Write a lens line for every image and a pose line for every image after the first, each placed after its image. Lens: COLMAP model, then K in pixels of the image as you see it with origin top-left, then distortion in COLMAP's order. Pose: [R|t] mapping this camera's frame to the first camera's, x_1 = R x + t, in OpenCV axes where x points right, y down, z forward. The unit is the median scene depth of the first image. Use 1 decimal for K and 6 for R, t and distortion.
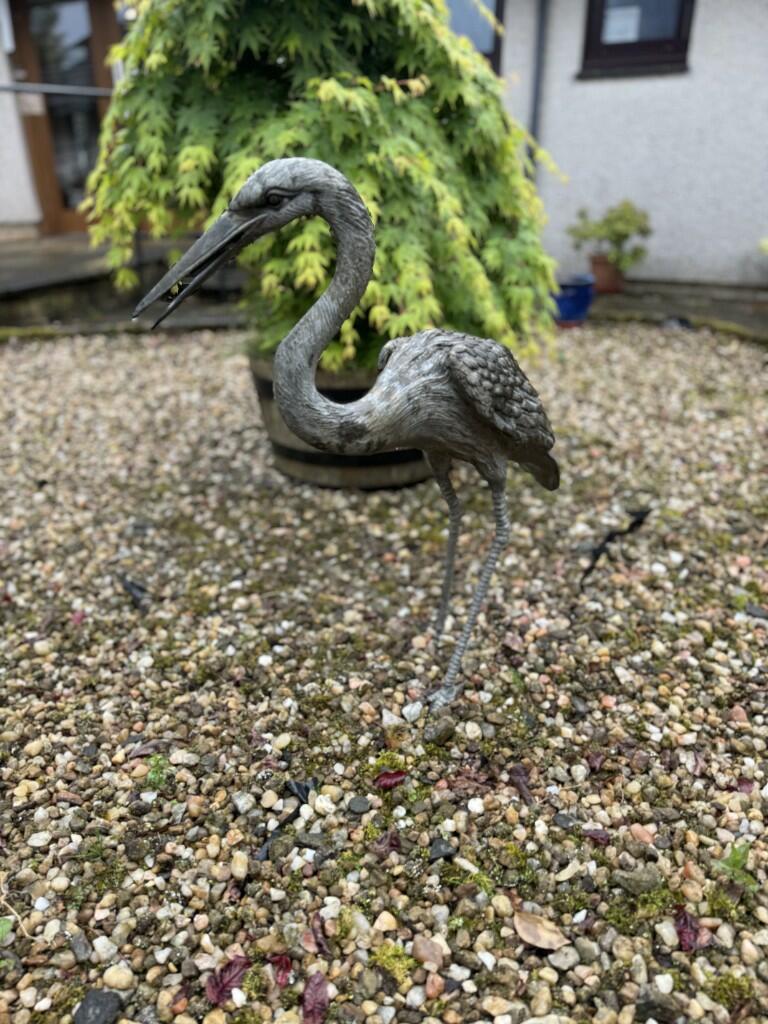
lens RADIAL K [[718.3, 0, 384.0], [0, 718.3, 512.0], [0, 0, 1]] dist [0.149483, -0.255731]
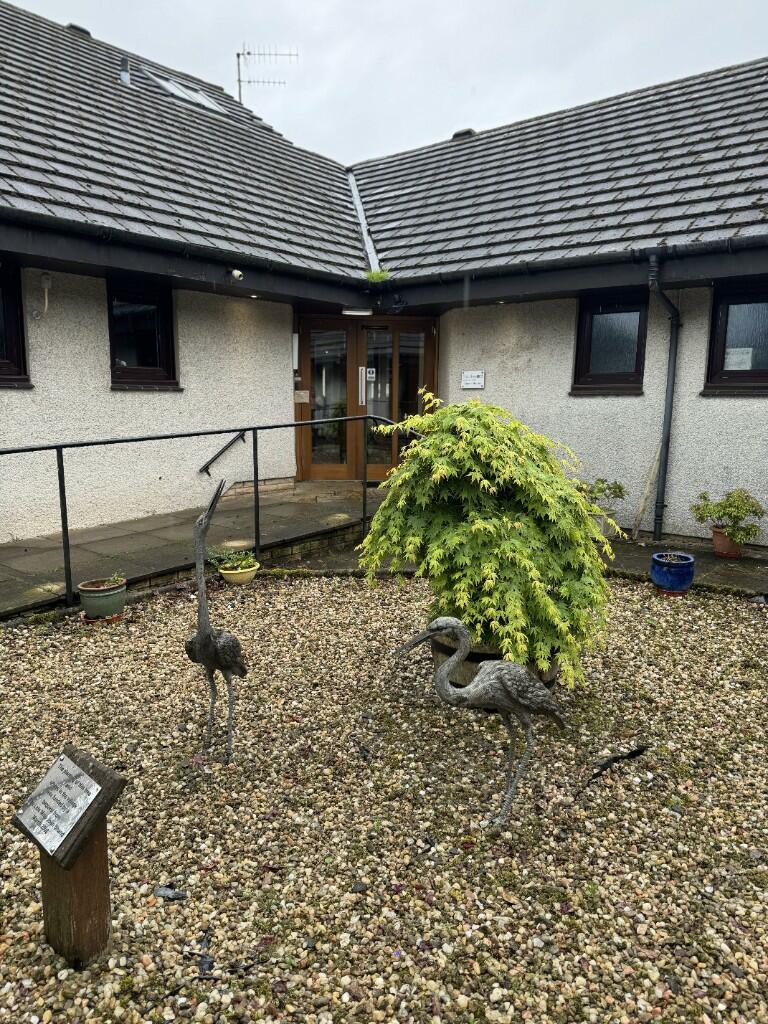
lens RADIAL K [[718.3, 0, 384.0], [0, 718.3, 512.0], [0, 0, 1]] dist [0.149483, -0.255731]
pose [[0.967526, 0.056578, -0.246360, 0.211456], [-0.116768, 0.964444, -0.237093, -0.073860], [0.224186, 0.258161, 0.939731, -1.268738]]
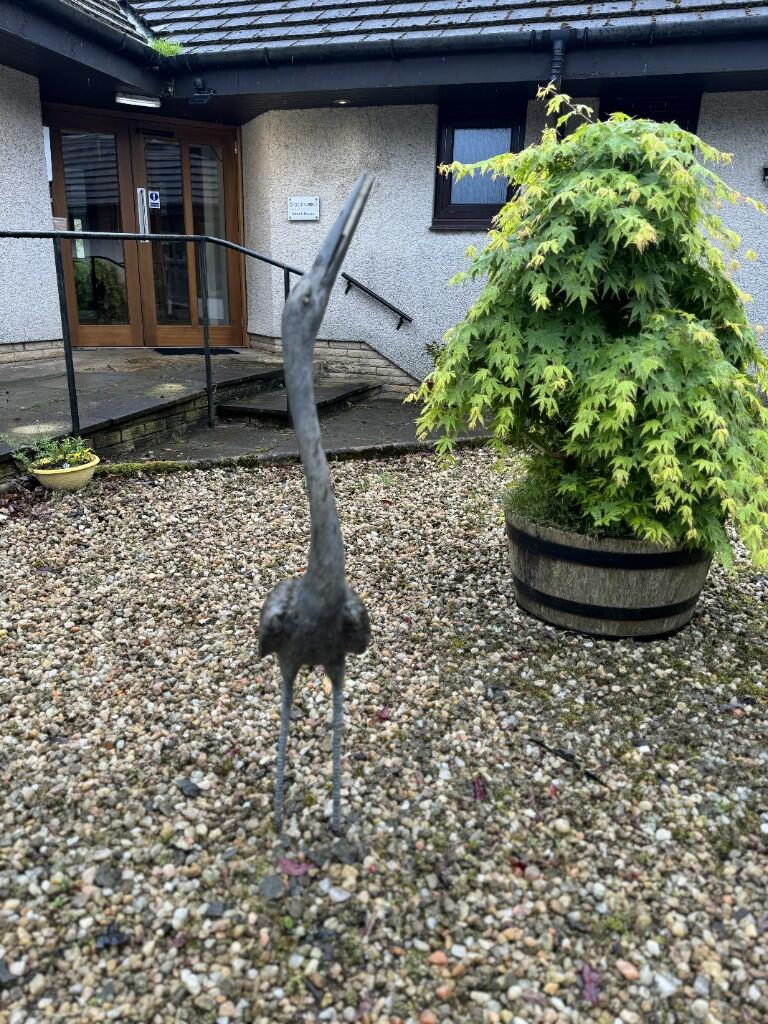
lens RADIAL K [[713.9, 0, 384.0], [0, 713.9, 512.0], [0, 0, 1]] dist [0.072341, -0.094943]
pose [[0.989685, -0.010660, 0.142866, -0.882469], [0.026438, 0.993690, -0.109004, -0.177242], [-0.140802, 0.111657, 0.983721, -0.100867]]
